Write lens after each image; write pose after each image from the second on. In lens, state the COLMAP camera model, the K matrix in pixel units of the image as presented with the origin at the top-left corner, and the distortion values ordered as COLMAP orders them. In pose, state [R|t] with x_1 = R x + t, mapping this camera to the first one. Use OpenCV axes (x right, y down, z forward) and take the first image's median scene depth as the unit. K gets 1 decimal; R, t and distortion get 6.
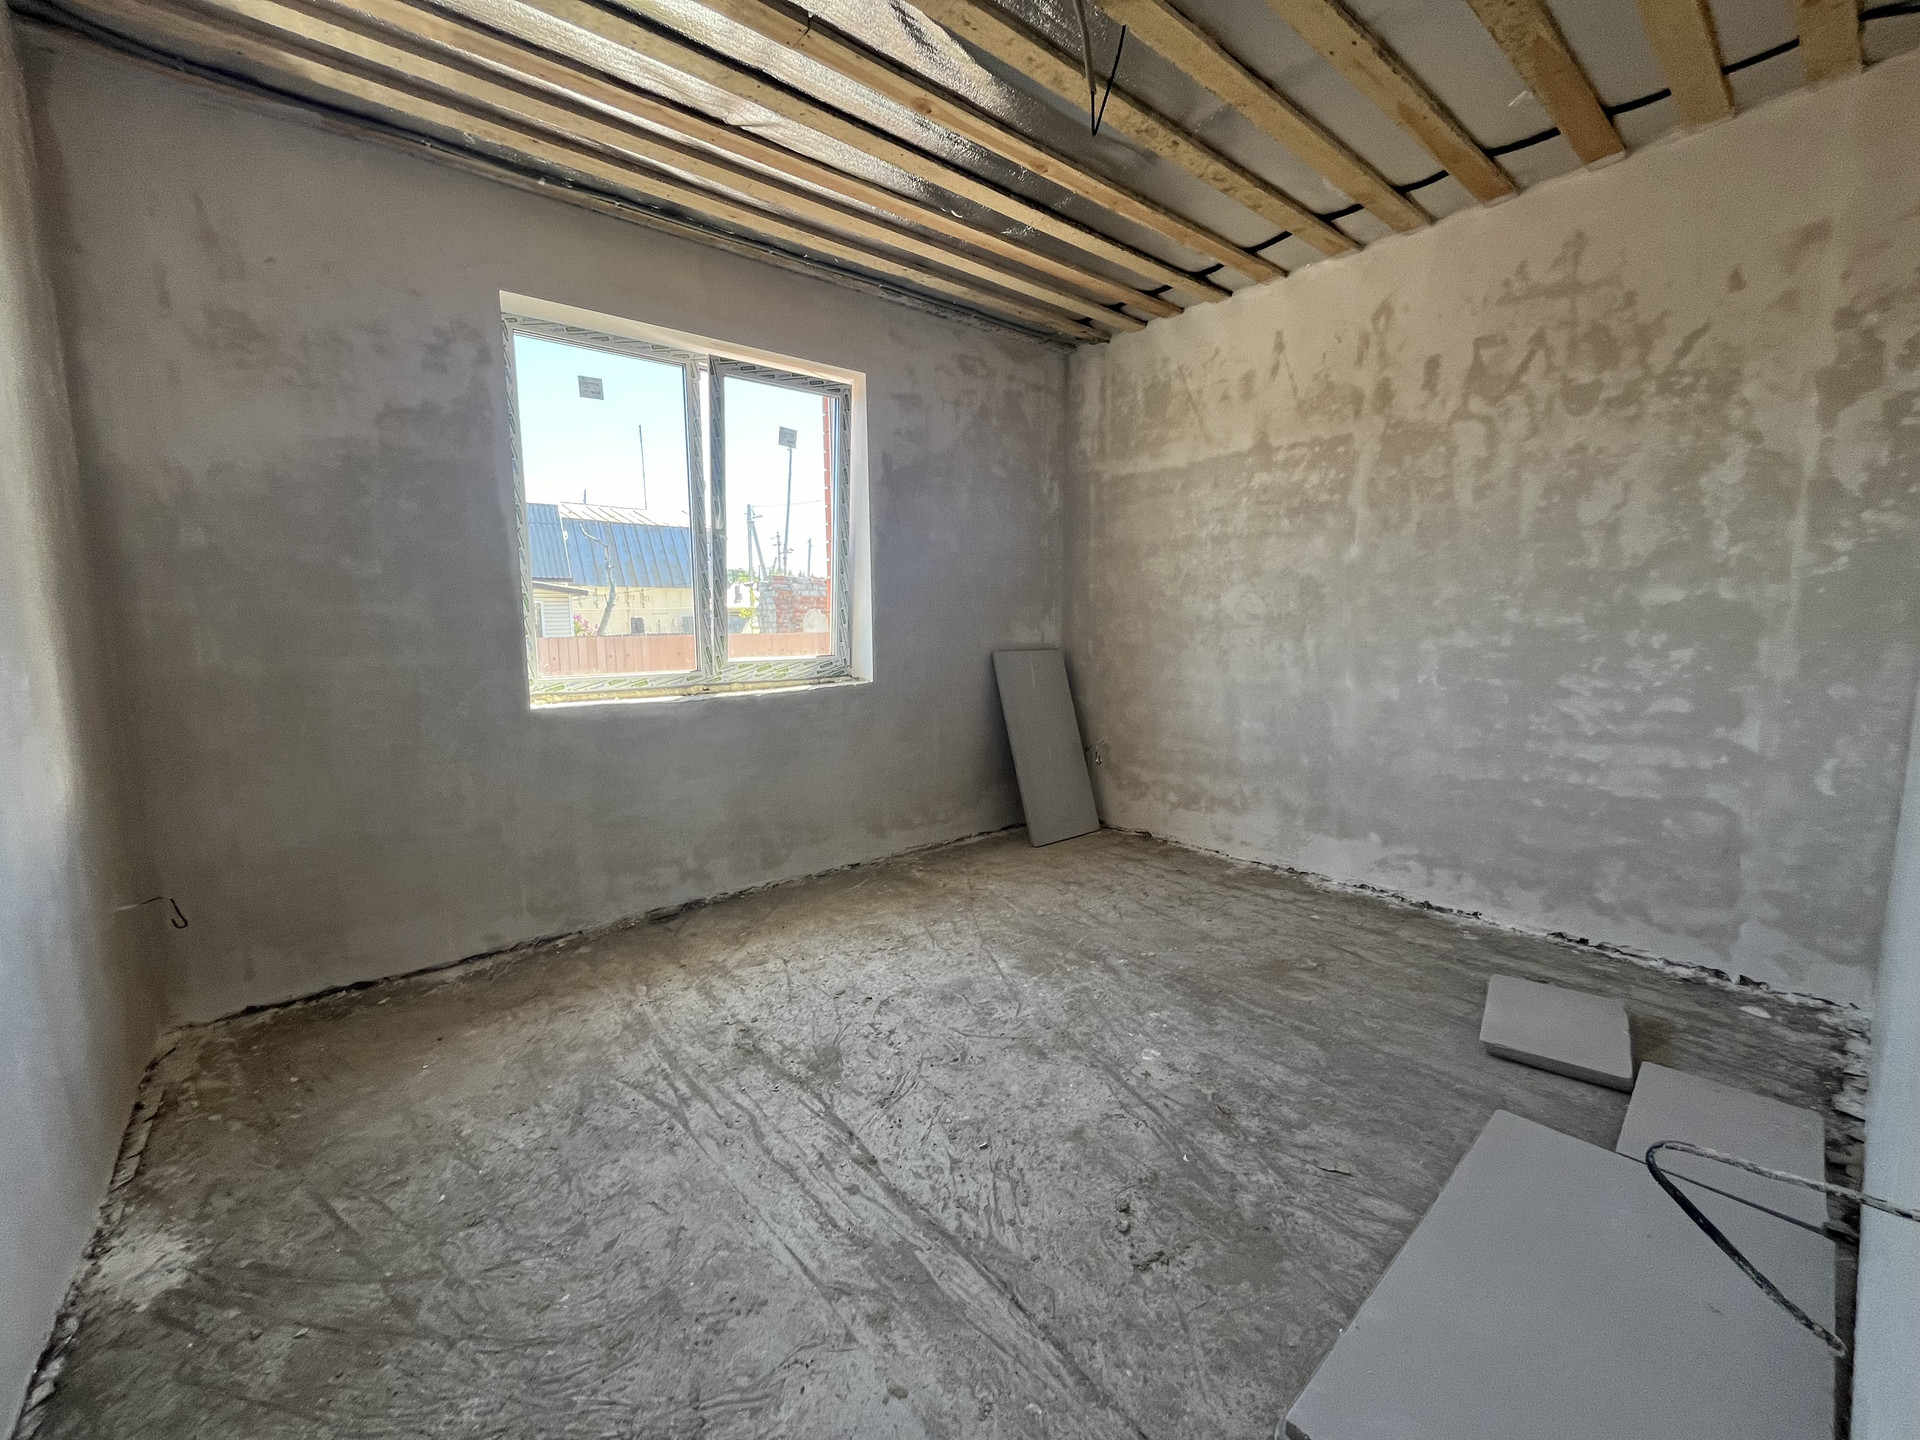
lens RADIAL K [[776.7, 0, 955.6], [0, 776.7, 715.8], [0, 0, 1]] dist [-0.002428, 0.000759]
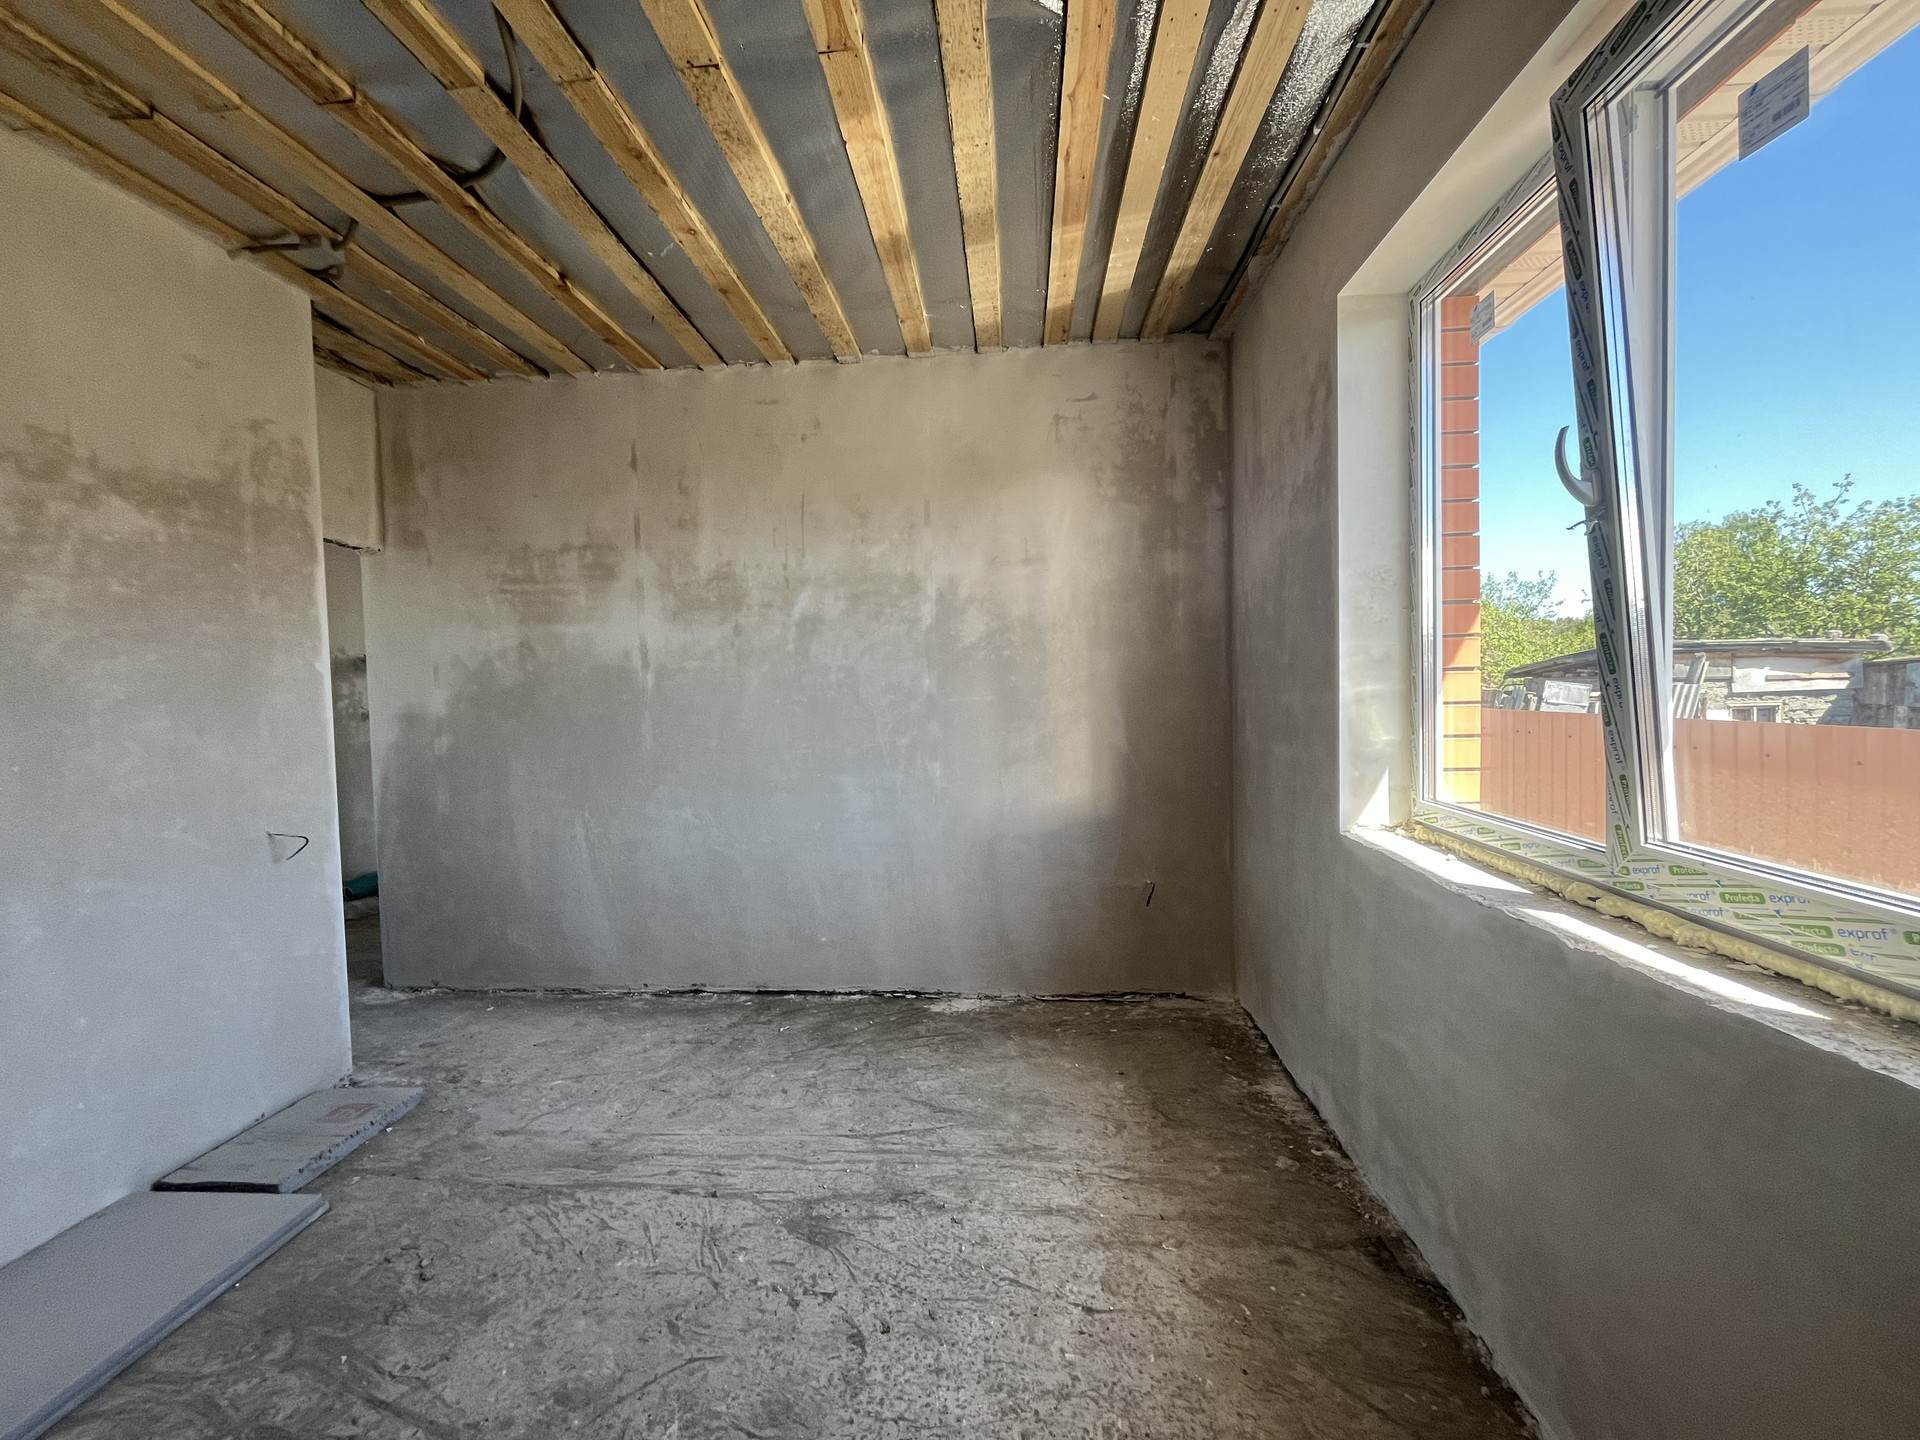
lens RADIAL K [[776.7, 0, 950.4], [0, 776.7, 714.9], [0, 0, 1]] dist [-0.002428, 0.000759]
pose [[-0.702901, 0.053072, -0.709305, 0.307729], [-0.056266, 0.989939, 0.129828, -0.249205], [0.709058, 0.131166, -0.692843, 1.558509]]
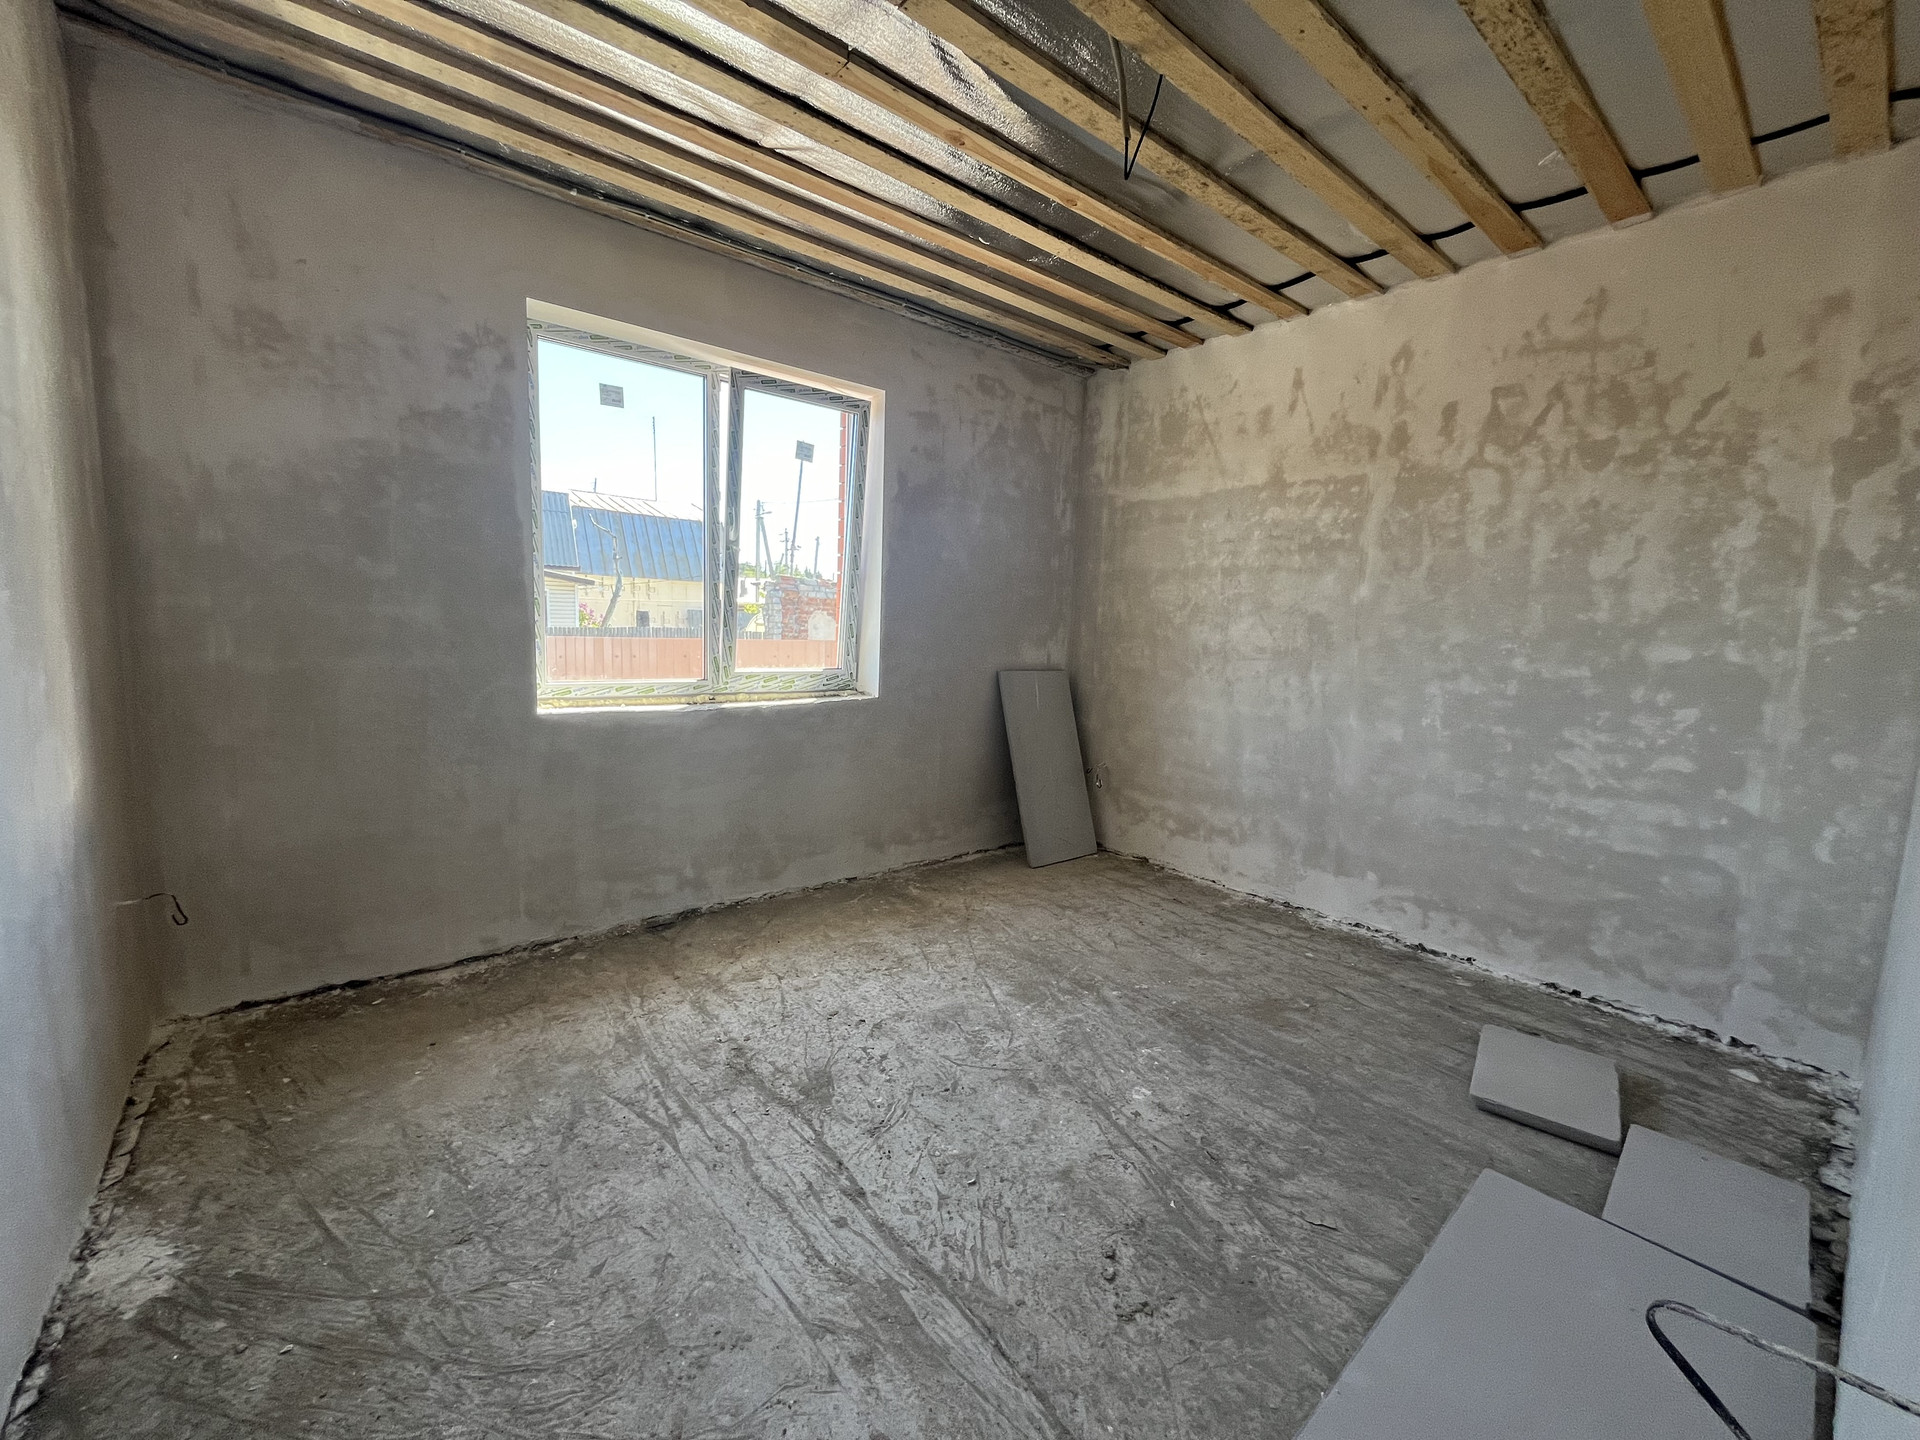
lens RADIAL K [[776.7, 0, 955.6], [0, 776.7, 715.8], [0, 0, 1]] dist [-0.002428, 0.000759]
pose [[0.998976, 0.045233, 0.000350, -0.010043], [-0.045231, 0.998970, -0.003751, -0.034044], [-0.000520, 0.003732, 0.999993, -0.003671]]
